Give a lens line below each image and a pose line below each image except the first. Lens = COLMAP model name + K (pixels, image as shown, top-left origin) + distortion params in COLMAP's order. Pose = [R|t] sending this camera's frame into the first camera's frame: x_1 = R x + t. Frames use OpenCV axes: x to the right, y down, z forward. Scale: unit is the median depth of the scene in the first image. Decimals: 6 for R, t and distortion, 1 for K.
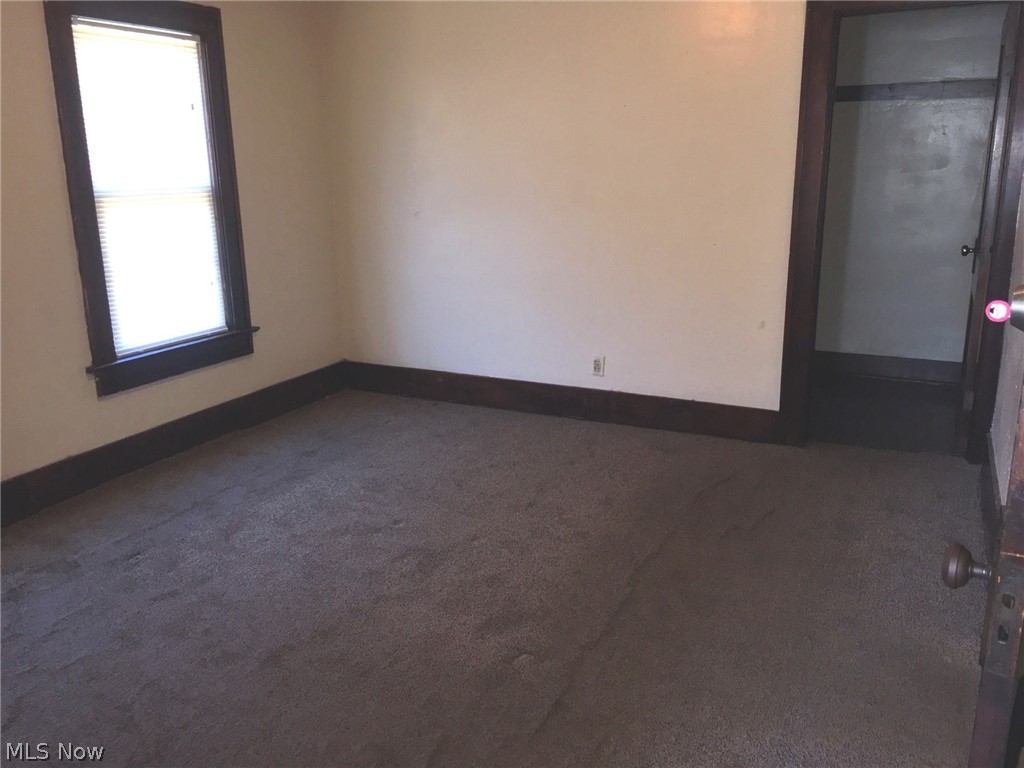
lens RADIAL K [[873.8, 0, 512.0], [0, 873.8, 384.0], [0, 0, 1]] dist [0.121728, -0.166812]
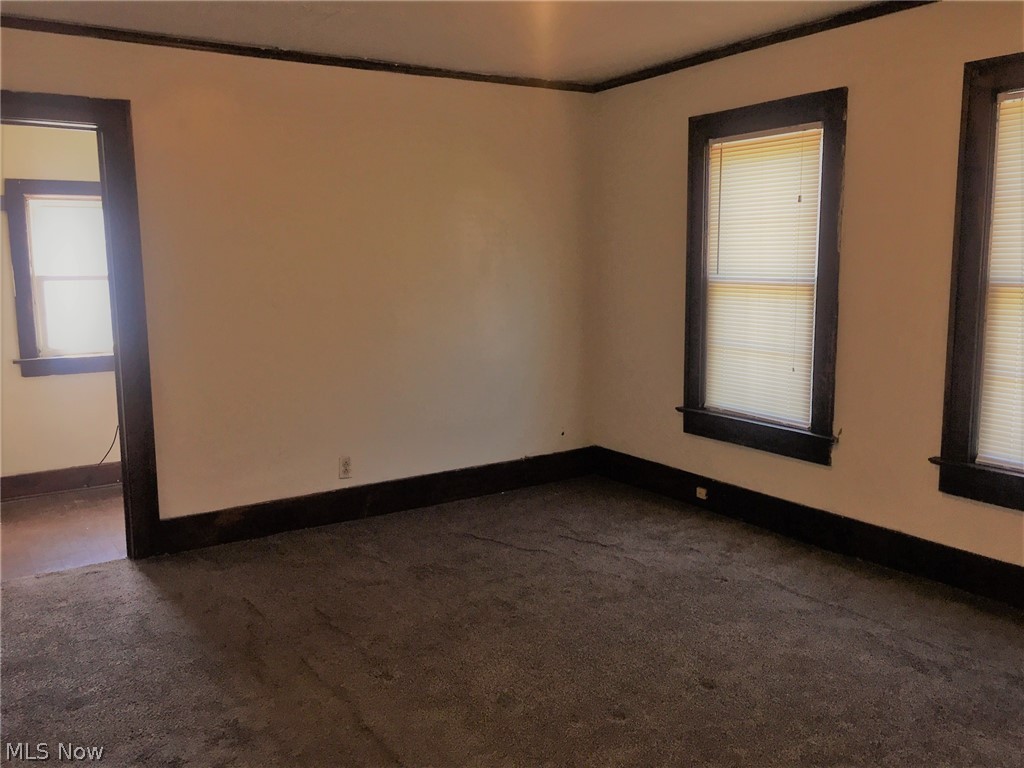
lens RADIAL K [[873.8, 0, 512.0], [0, 873.8, 384.0], [0, 0, 1]] dist [0.121728, -0.166812]
pose [[-0.549336, 0.154852, -0.821128, 0.625880], [-0.172547, 0.940478, 0.292794, -0.331725], [0.817593, 0.302525, -0.489919, 1.203182]]
